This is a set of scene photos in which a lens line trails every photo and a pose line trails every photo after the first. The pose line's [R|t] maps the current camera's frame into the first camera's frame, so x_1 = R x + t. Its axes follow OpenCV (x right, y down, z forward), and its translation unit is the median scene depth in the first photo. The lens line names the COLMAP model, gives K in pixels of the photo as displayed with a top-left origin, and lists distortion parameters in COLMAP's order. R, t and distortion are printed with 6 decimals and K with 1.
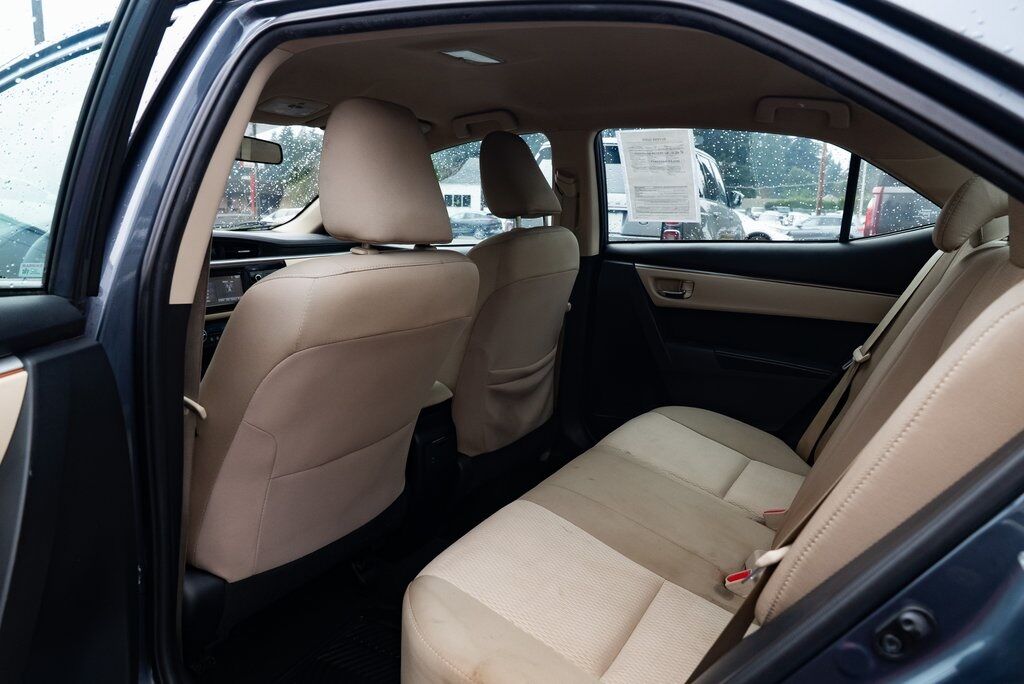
lens RADIAL K [[698.4, 0, 514.9], [0, 698.4, 343.3], [0, 0, 1]] dist [-0.026135, 0.027370]
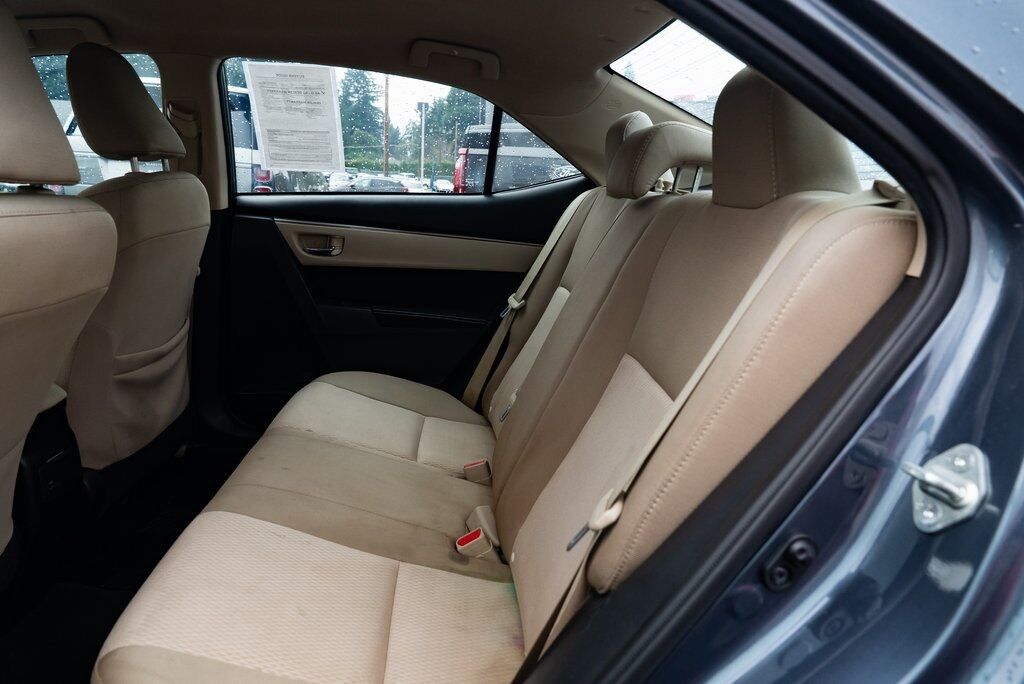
lens RADIAL K [[698.4, 0, 508.7], [0, 698.4, 340.5], [0, 0, 1]] dist [-0.026135, 0.027370]
pose [[0.832906, -0.100850, 0.544148, -0.089453], [0.072787, 0.994677, 0.072937, -0.003010], [-0.548607, -0.021143, 0.835813, 0.112341]]
